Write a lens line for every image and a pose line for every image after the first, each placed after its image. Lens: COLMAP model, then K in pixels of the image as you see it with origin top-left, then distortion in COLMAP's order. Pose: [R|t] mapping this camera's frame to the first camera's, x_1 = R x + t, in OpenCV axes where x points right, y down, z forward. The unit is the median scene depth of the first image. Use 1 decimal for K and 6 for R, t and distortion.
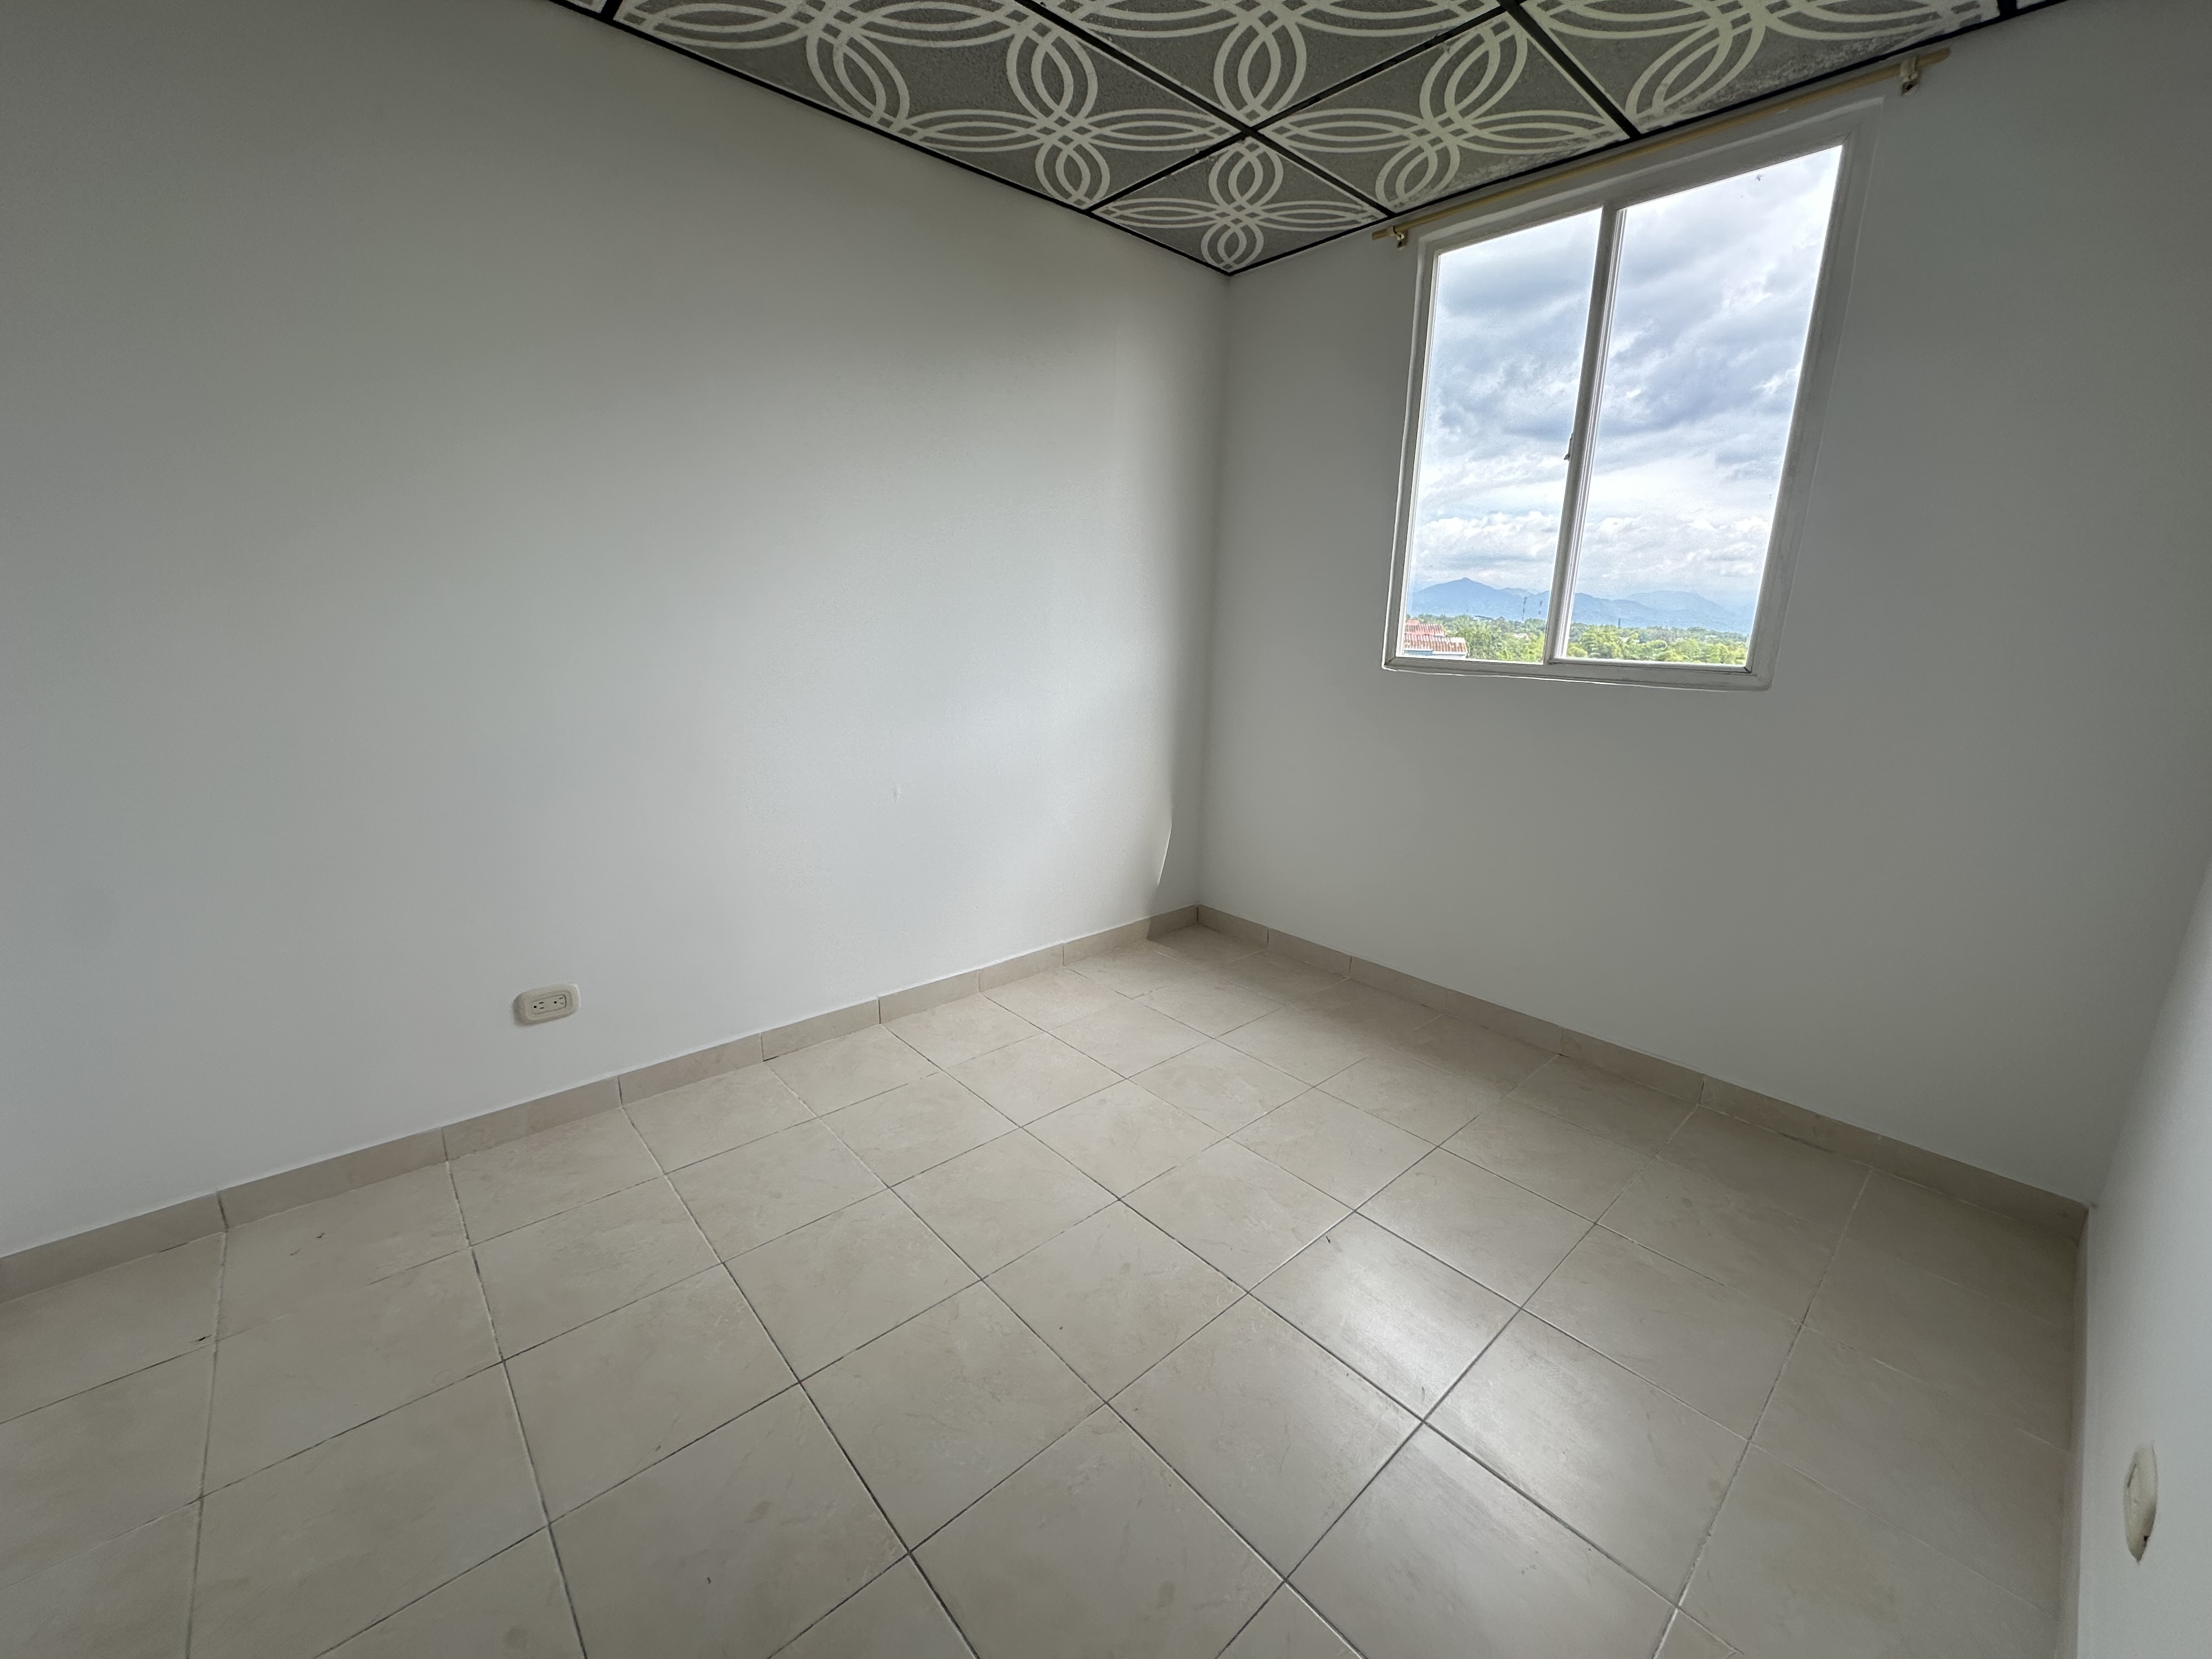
lens RADIAL K [[881.6, 0, 1103.8], [0, 881.6, 836.3], [0, 0, 1]] dist [-0.004260, 0.000743]
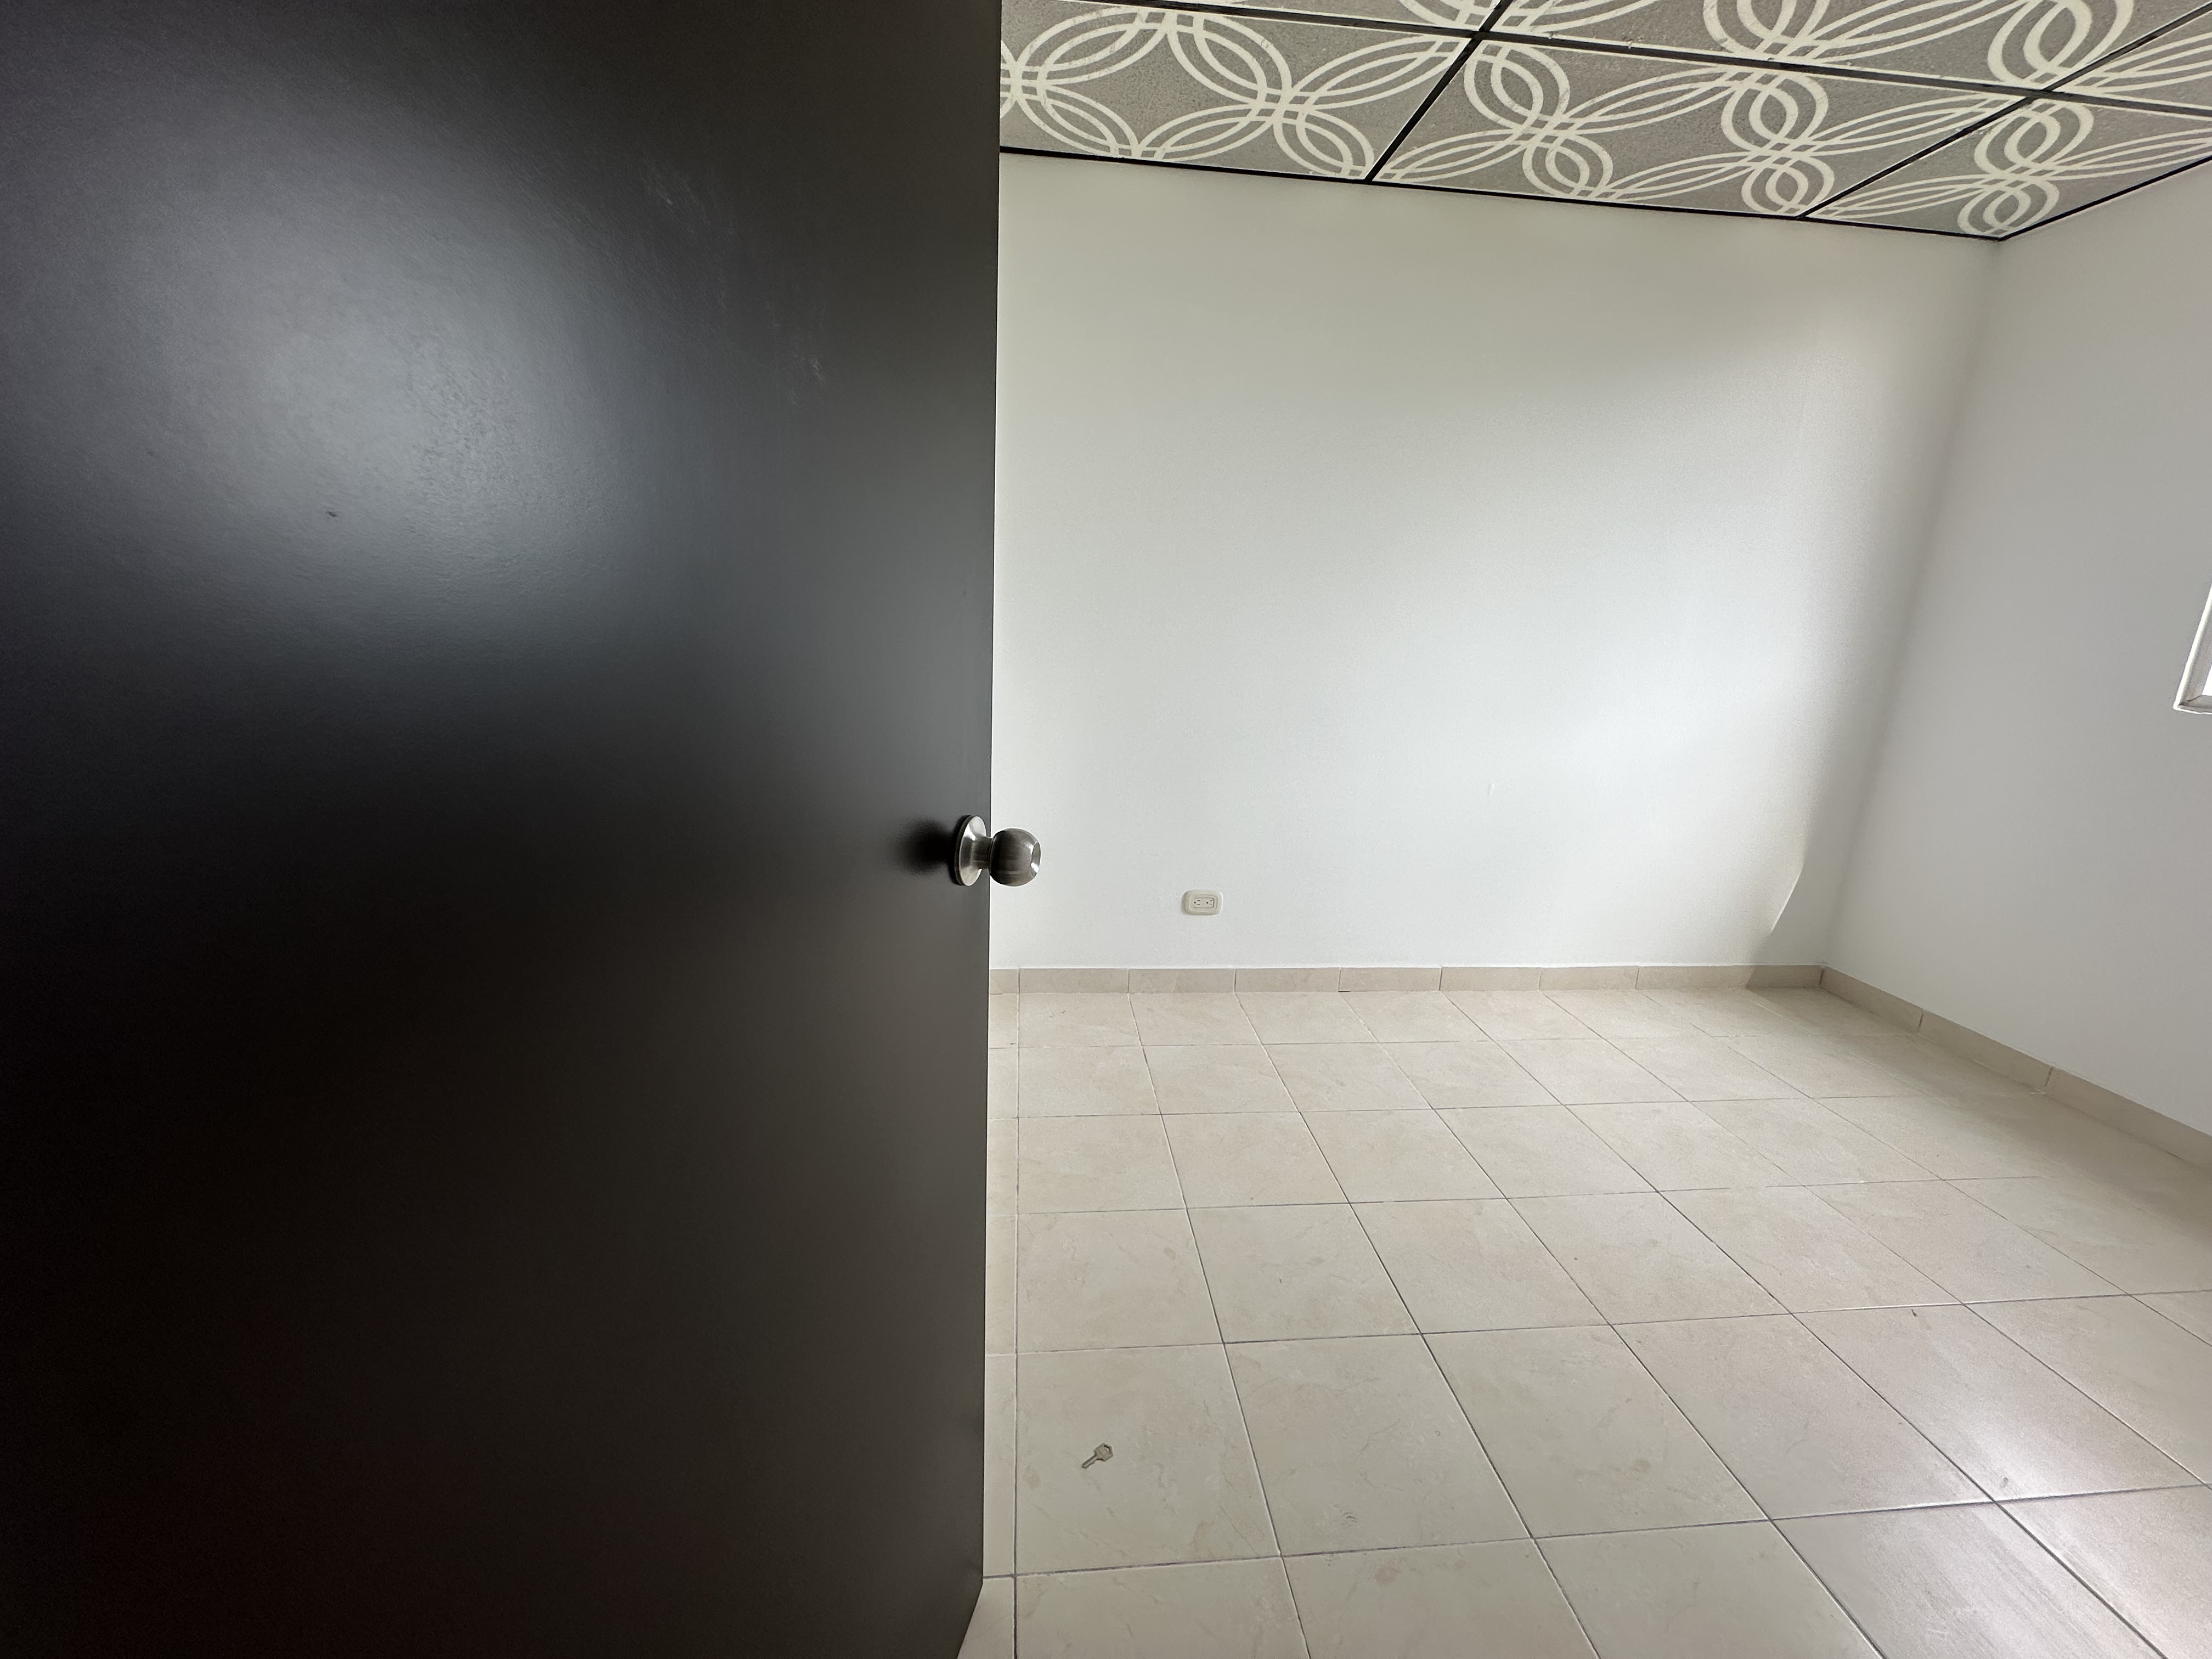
lens RADIAL K [[881.6, 0, 1111.9], [0, 881.6, 828.8], [0, 0, 1]] dist [-0.004260, 0.000743]
pose [[0.807653, 0.146210, -0.571243, 0.021808], [-0.161933, 0.986521, 0.023552, 0.055817], [0.566987, 0.073482, 0.820443, -0.186637]]
